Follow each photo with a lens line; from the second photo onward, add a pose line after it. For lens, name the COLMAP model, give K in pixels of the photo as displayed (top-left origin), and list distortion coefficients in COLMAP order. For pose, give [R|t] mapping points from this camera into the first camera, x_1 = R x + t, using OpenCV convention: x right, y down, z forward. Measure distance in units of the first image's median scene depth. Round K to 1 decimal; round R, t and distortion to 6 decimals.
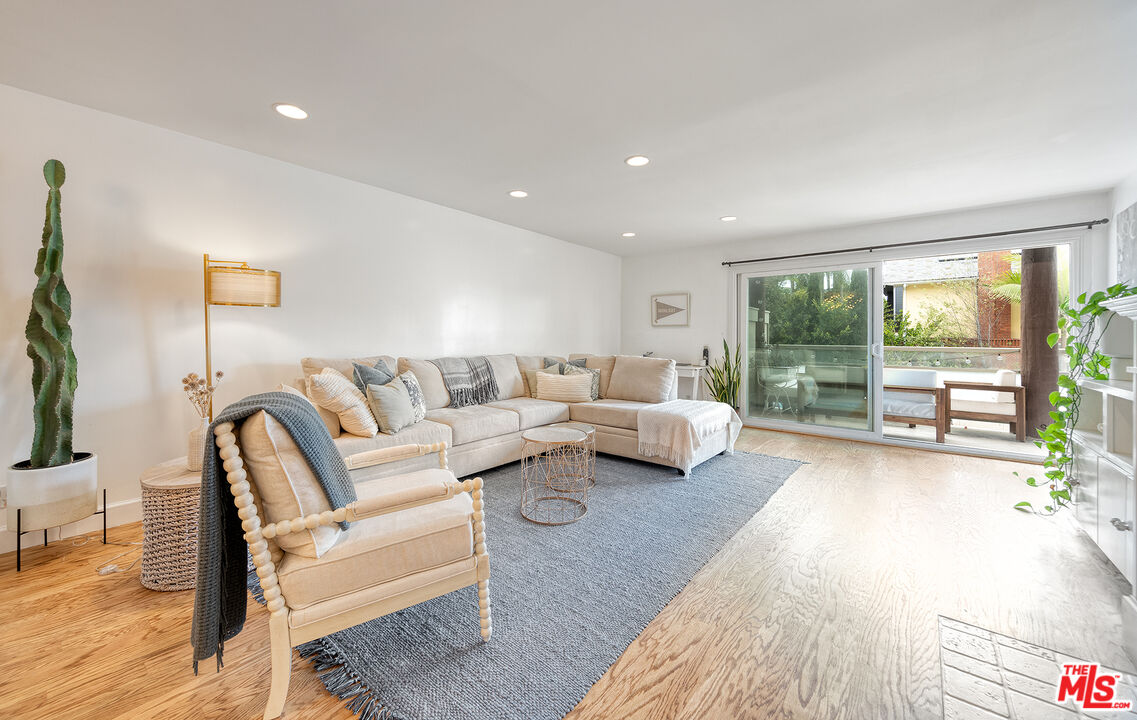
lens RADIAL K [[438.5, 0, 560.2], [0, 438.5, 338.4], [0, 0, 1]] dist [0.002291, -0.000015]
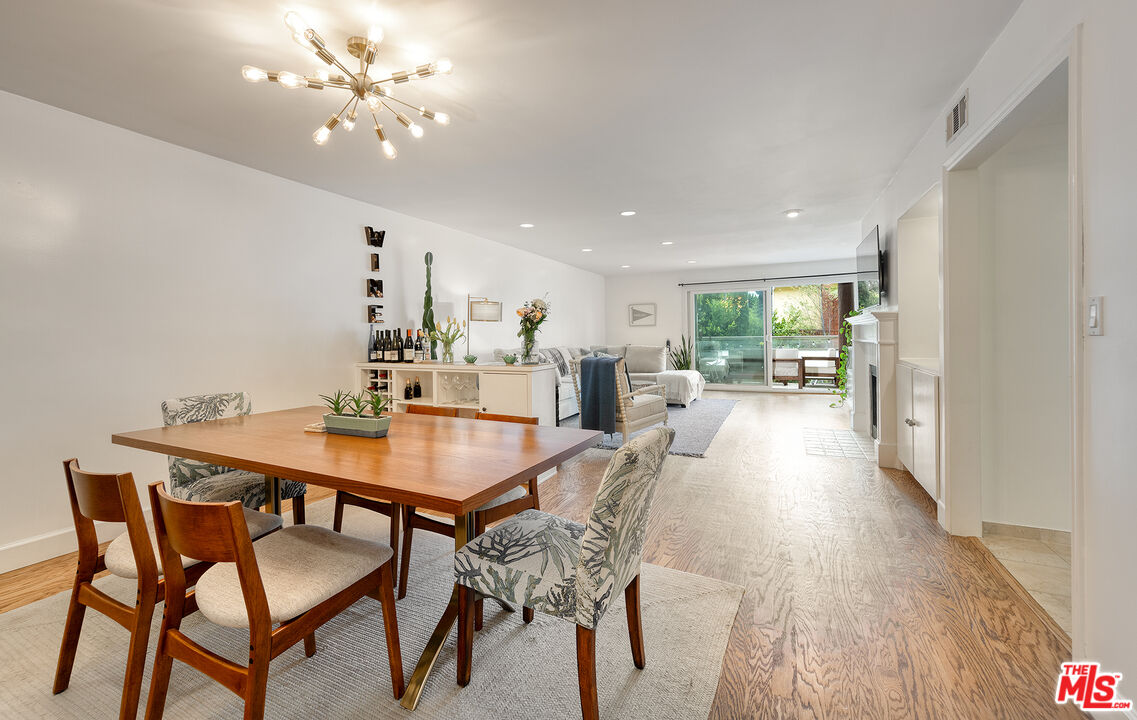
lens RADIAL K [[431.9, 0, 573.2], [0, 431.9, 337.4], [0, 0, 1]] dist [0.000943, 0.000005]
pose [[0.972502, -0.019905, 0.232042, -0.370973], [0.018609, 0.999797, 0.007772, -0.005484], [-0.232149, -0.003240, 0.972675, -0.418420]]
